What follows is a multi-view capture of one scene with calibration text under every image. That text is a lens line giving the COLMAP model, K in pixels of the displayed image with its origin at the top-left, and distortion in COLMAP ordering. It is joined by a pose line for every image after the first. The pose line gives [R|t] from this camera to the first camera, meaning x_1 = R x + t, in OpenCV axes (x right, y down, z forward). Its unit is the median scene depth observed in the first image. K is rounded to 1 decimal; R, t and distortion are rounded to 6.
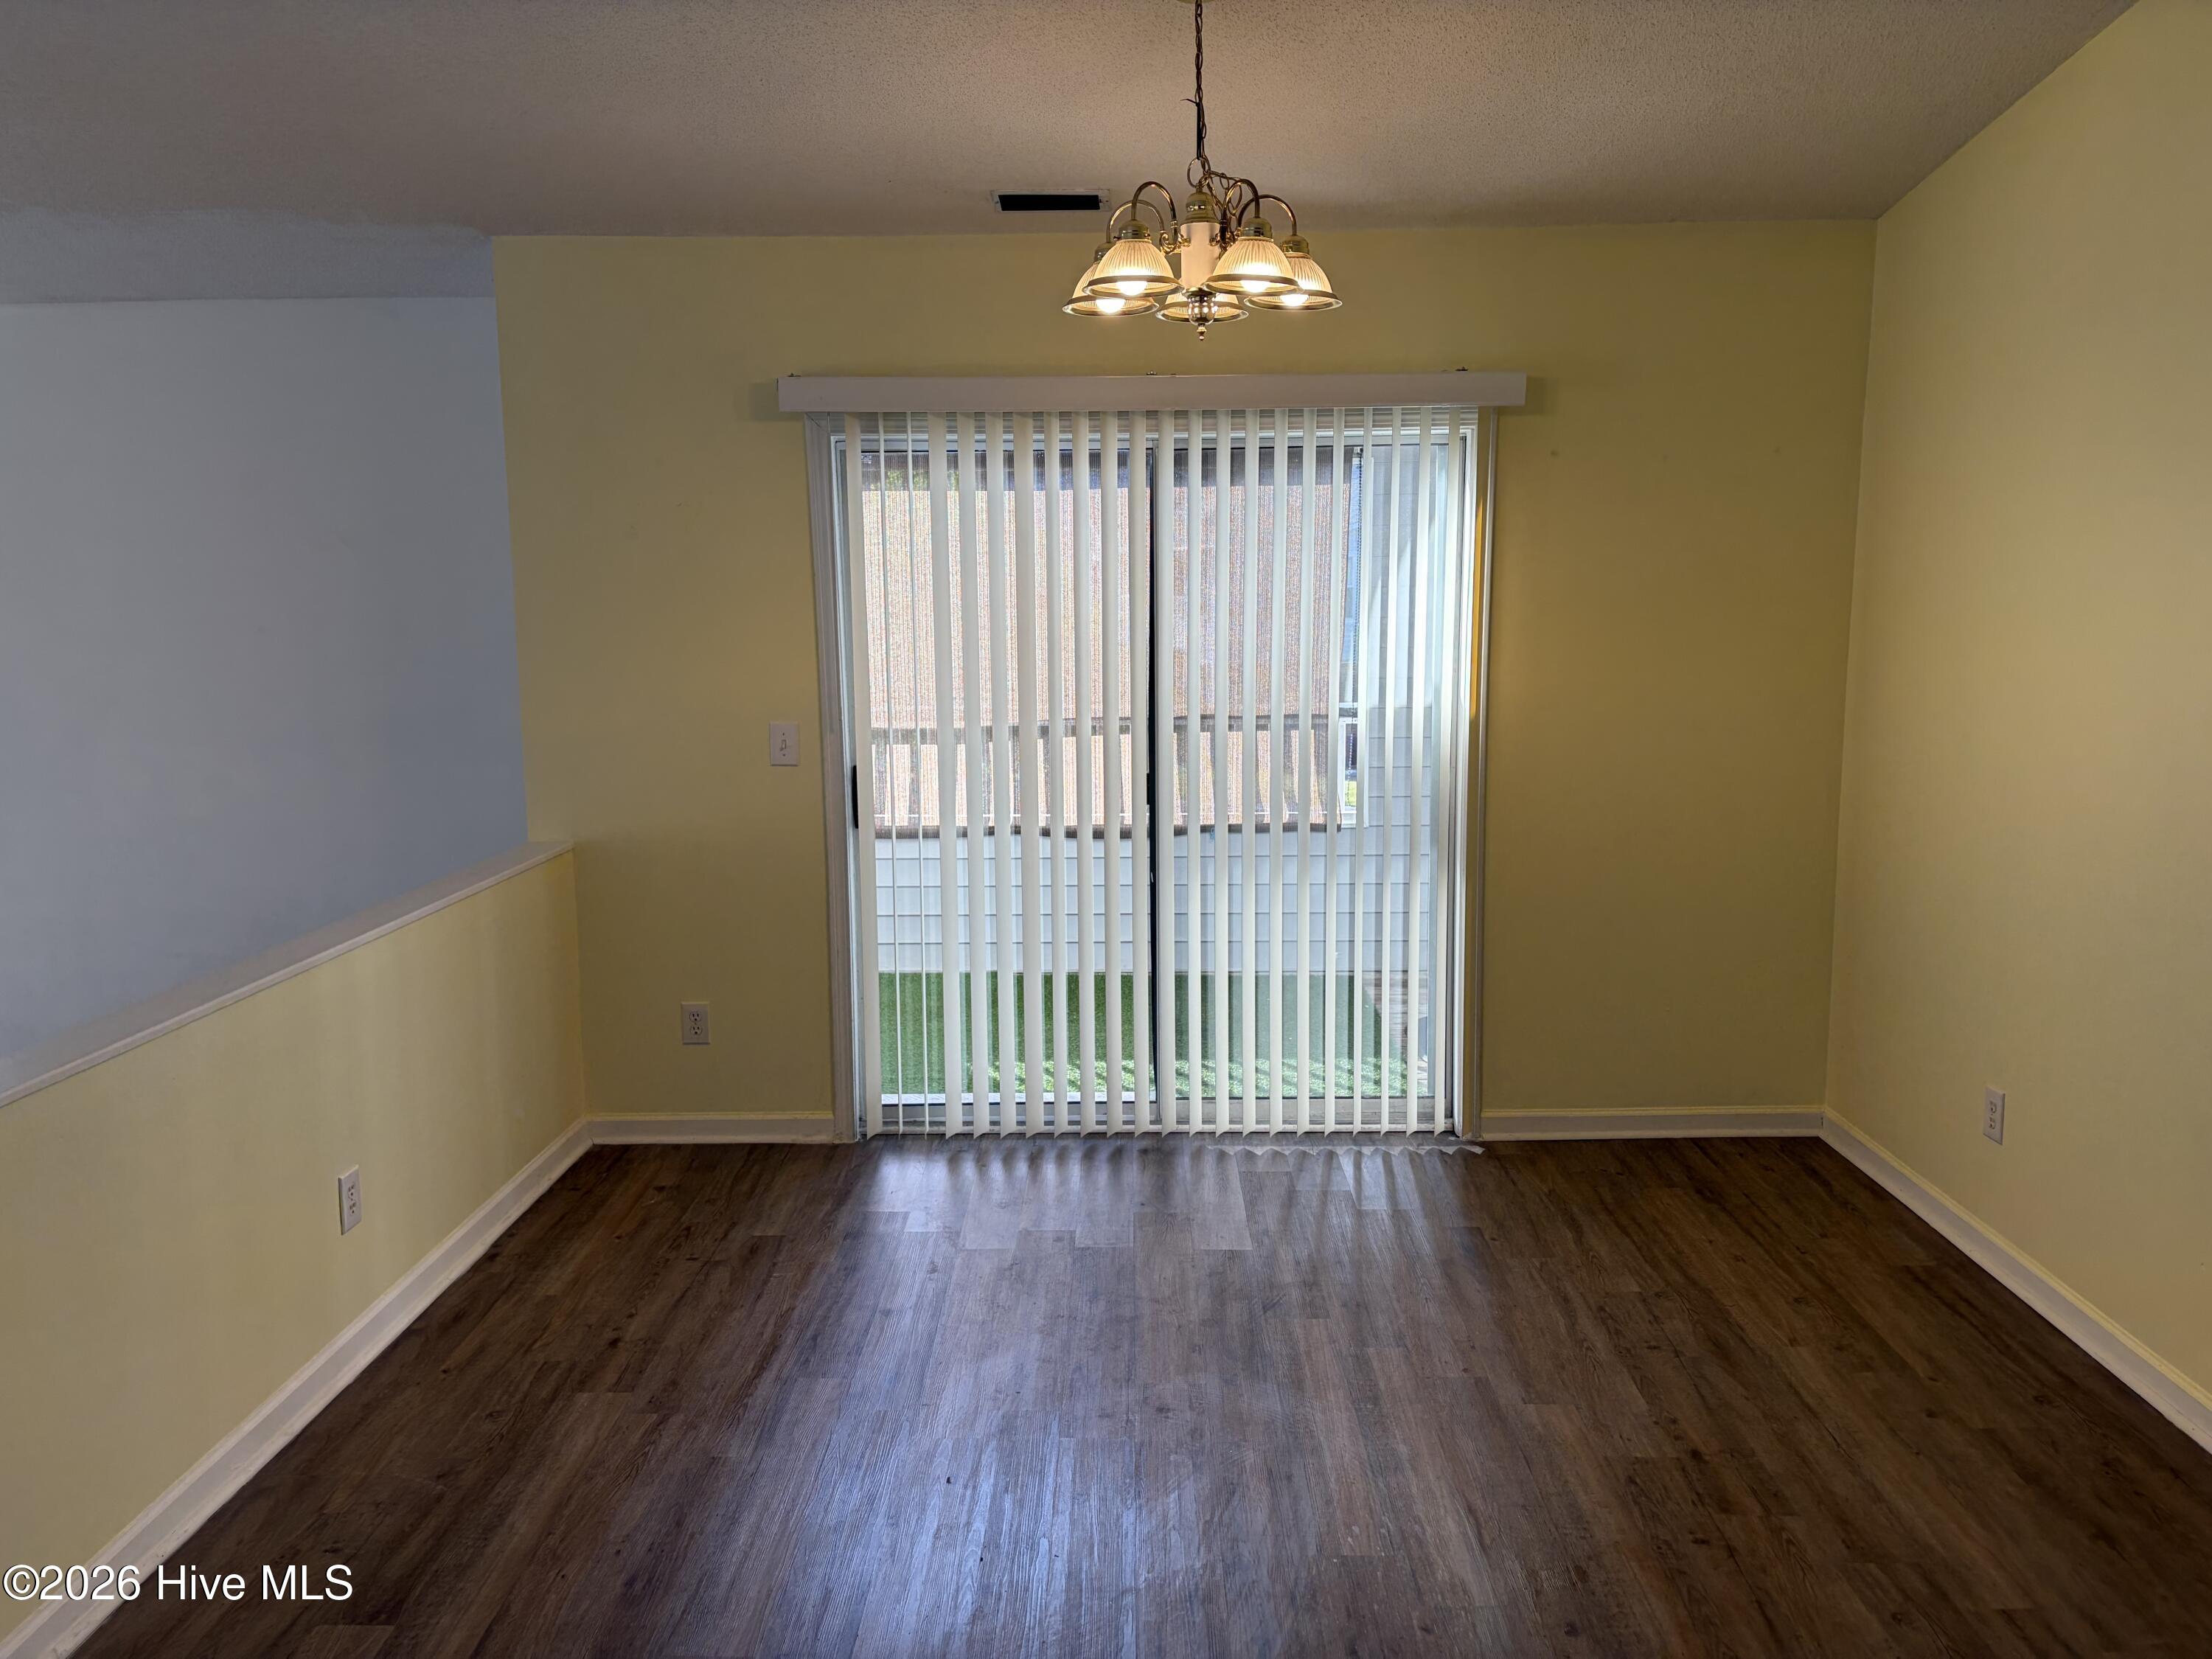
lens RADIAL K [[1663.2, 0, 1100.6], [0, 1663.2, 828.6], [0, 0, 1]] dist [0.065310, -0.069504]
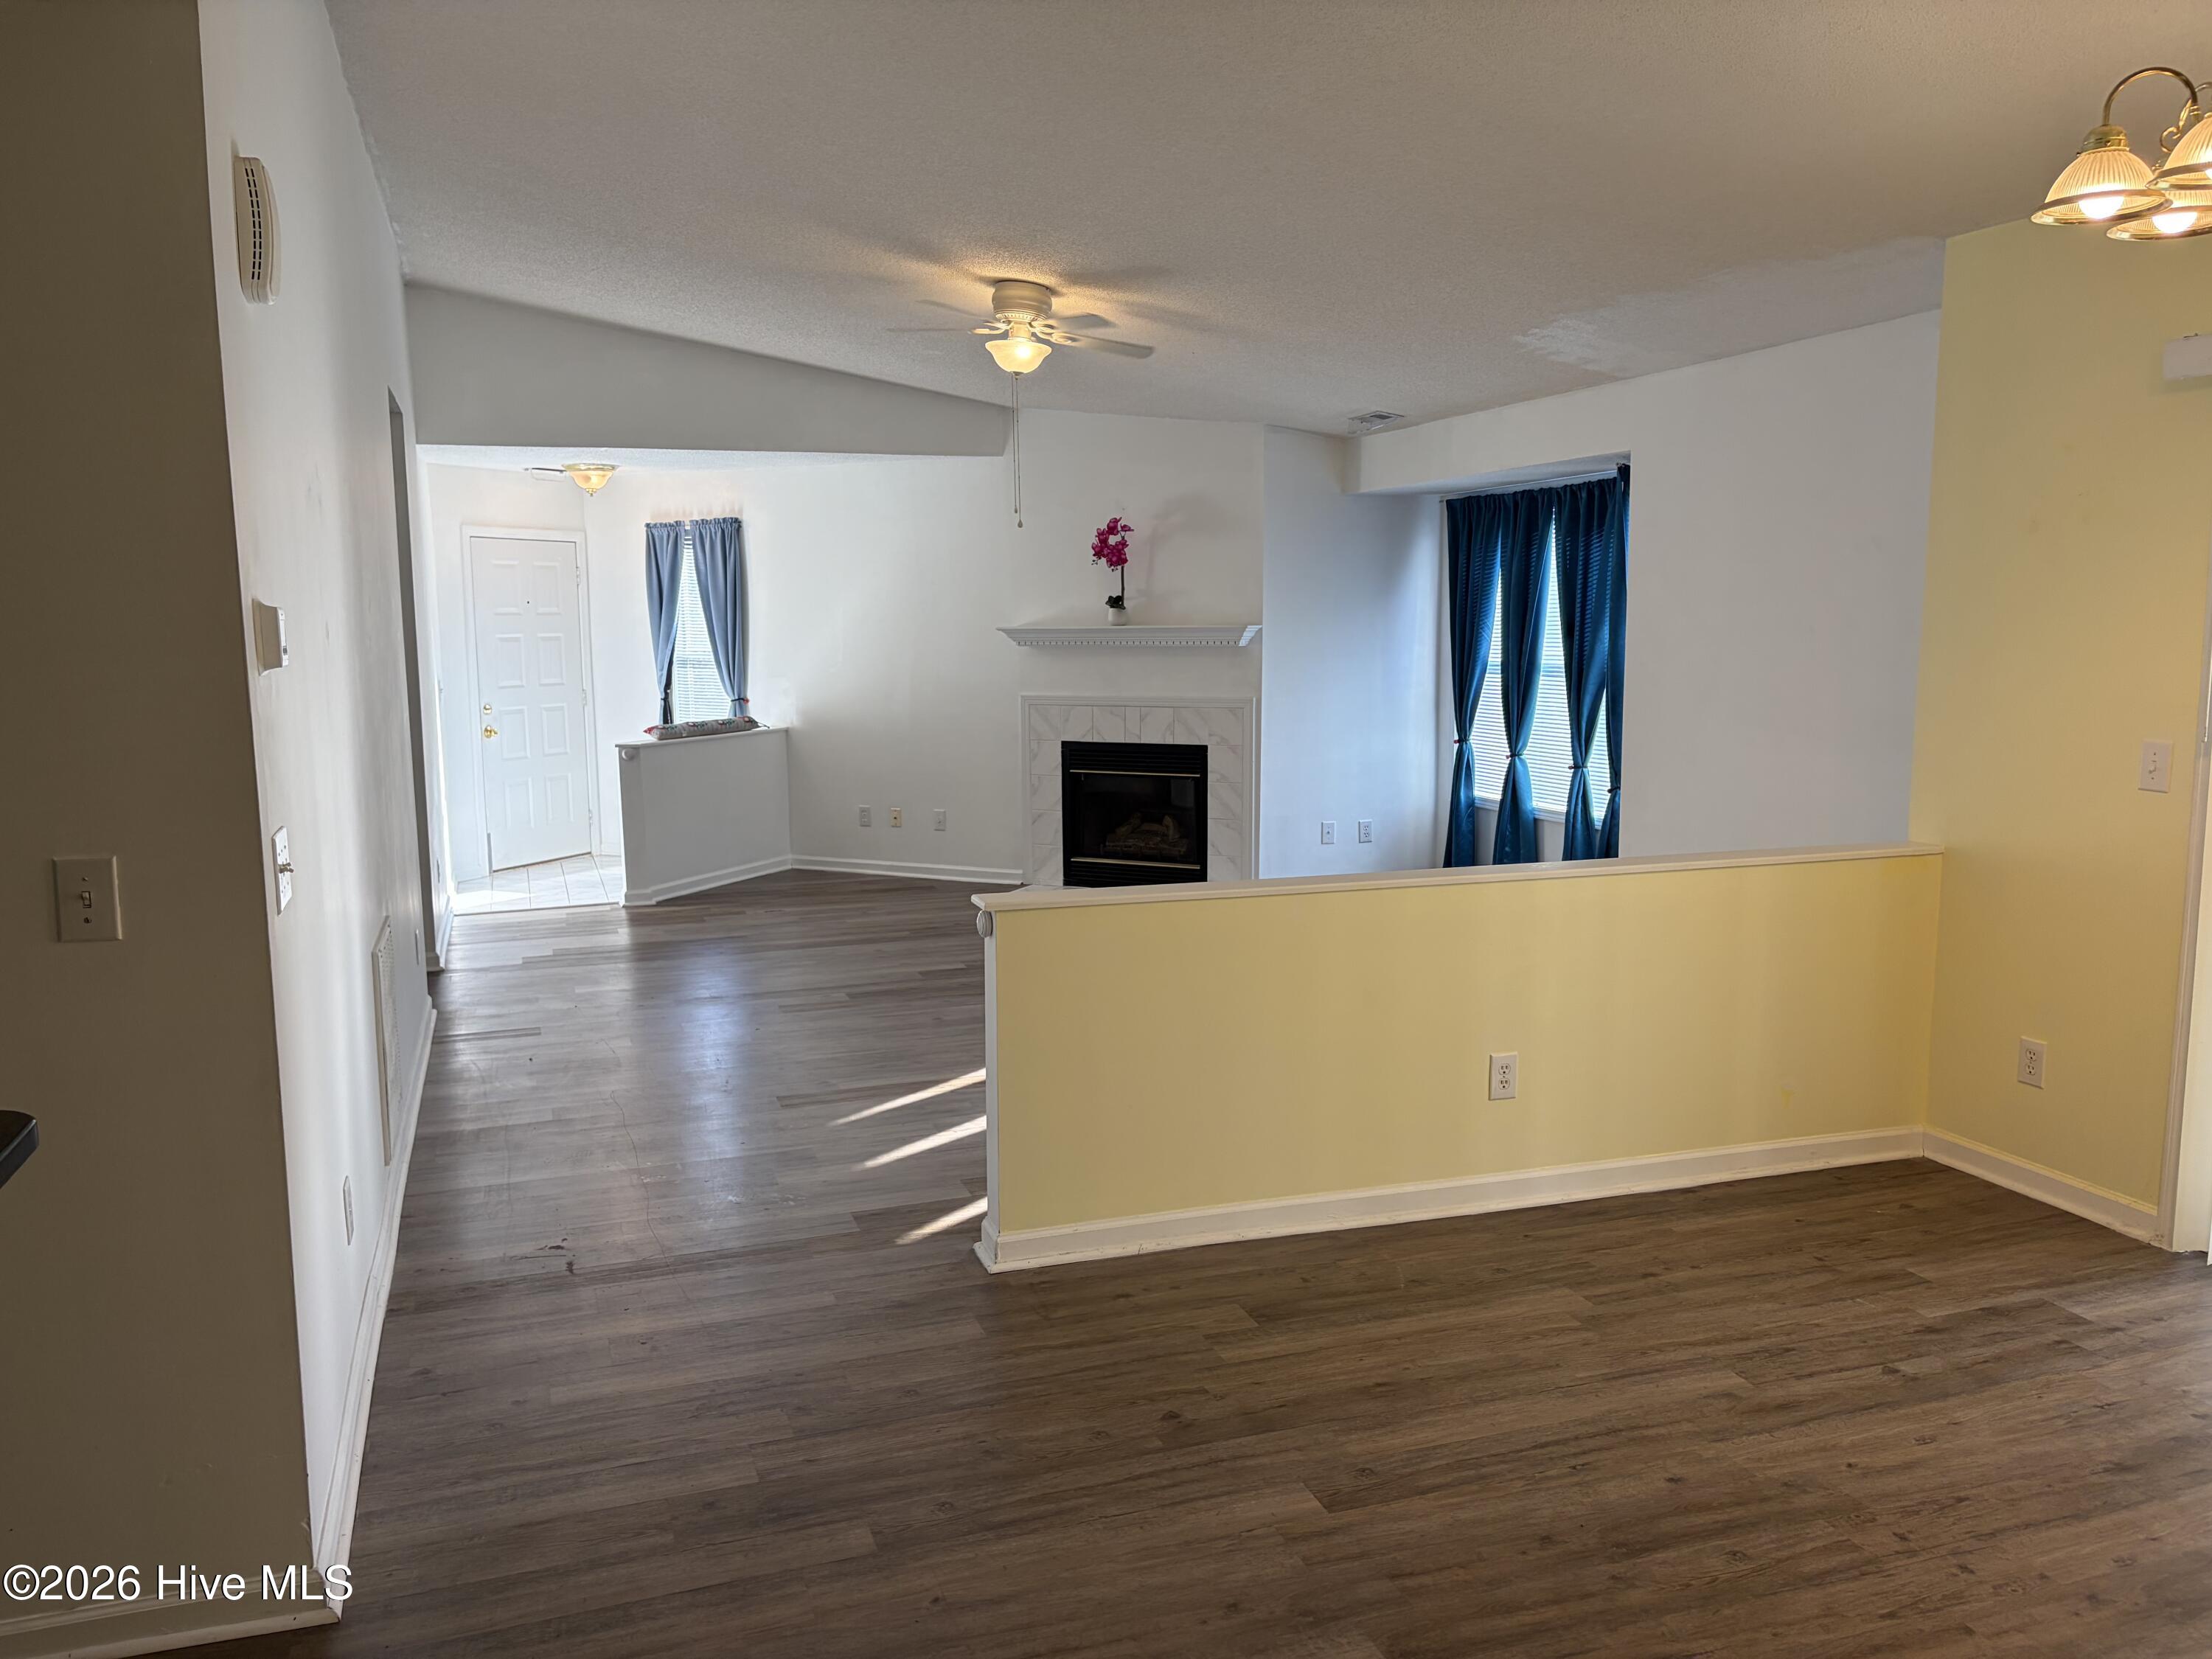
lens RADIAL K [[1663.2, 0, 1103.3], [0, 1663.2, 850.9], [0, 0, 1]] dist [0.065310, -0.069504]
pose [[0.344870, 0.140504, -0.928075, 0.484627], [-0.132381, 0.986131, 0.100101, -0.025828], [0.929269, 0.088337, 0.358687, 0.212857]]
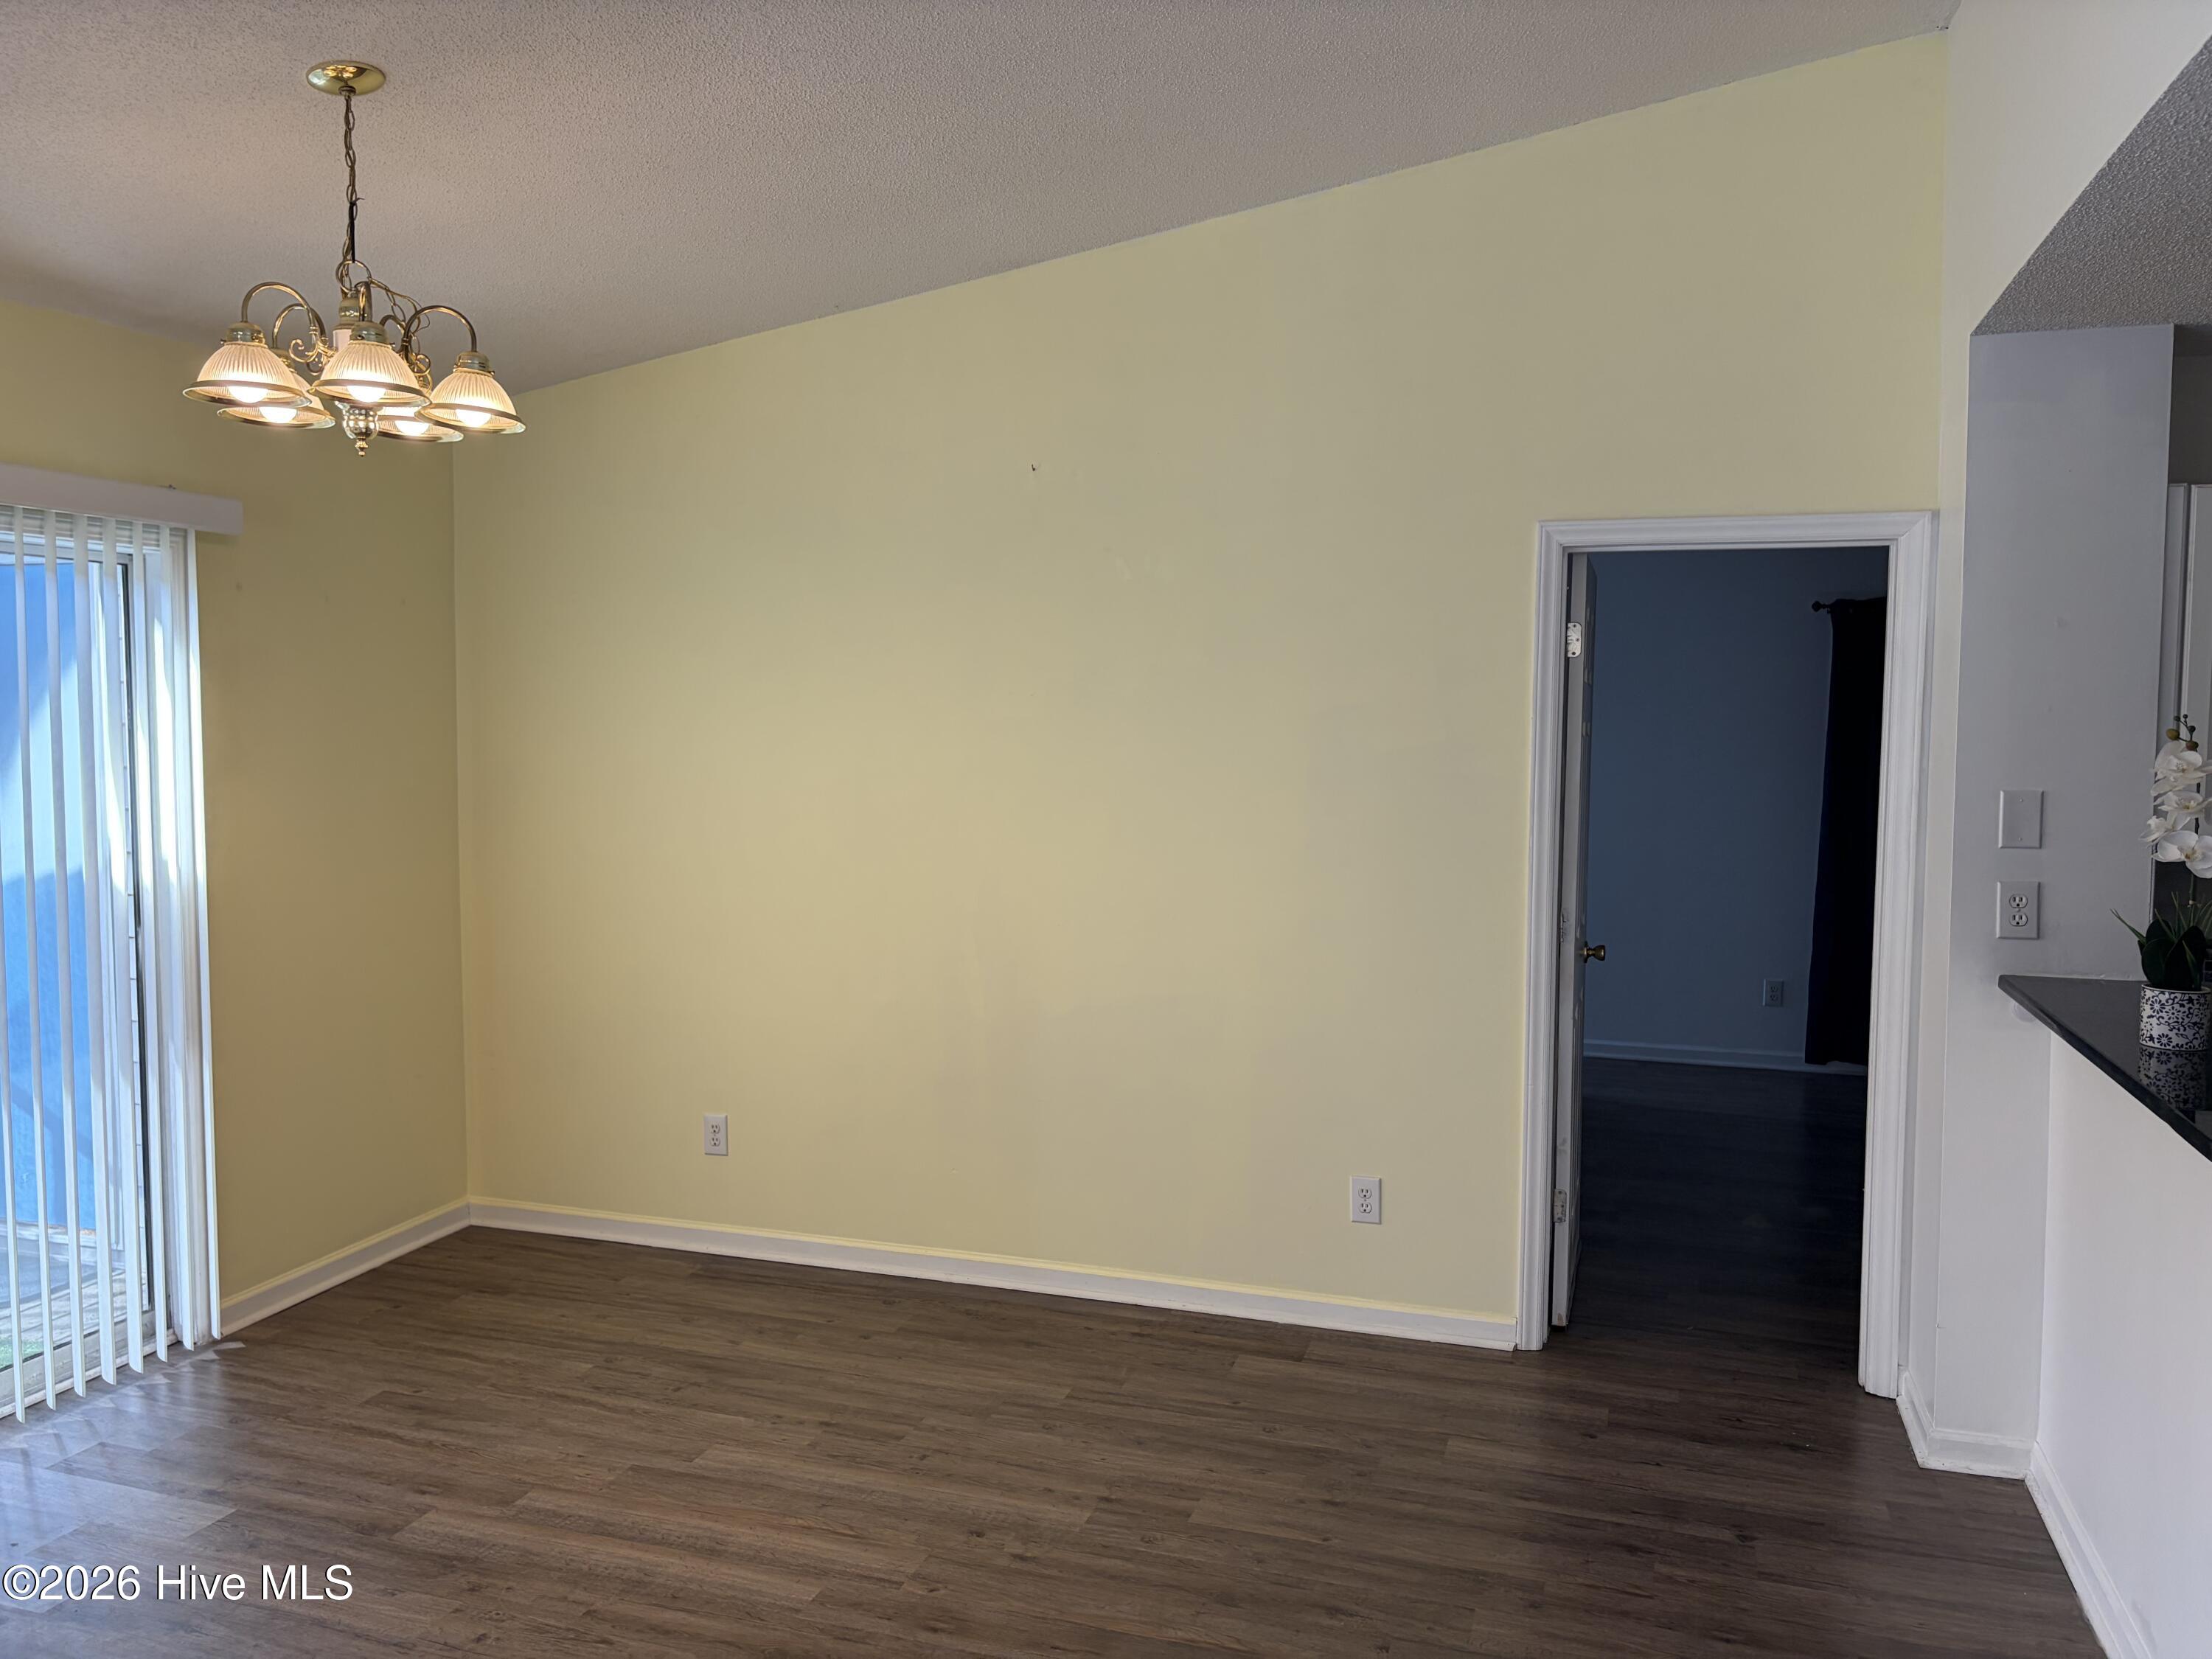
lens RADIAL K [[1663.2, 0, 1103.5], [0, 1663.2, 838.0], [0, 0, 1]] dist [0.065310, -0.069504]
pose [[0.296523, -0.058757, 0.953217, -0.550188], [0.130236, 0.991269, 0.020589, -0.040765], [-0.946104, 0.118038, 0.301586, 0.286219]]
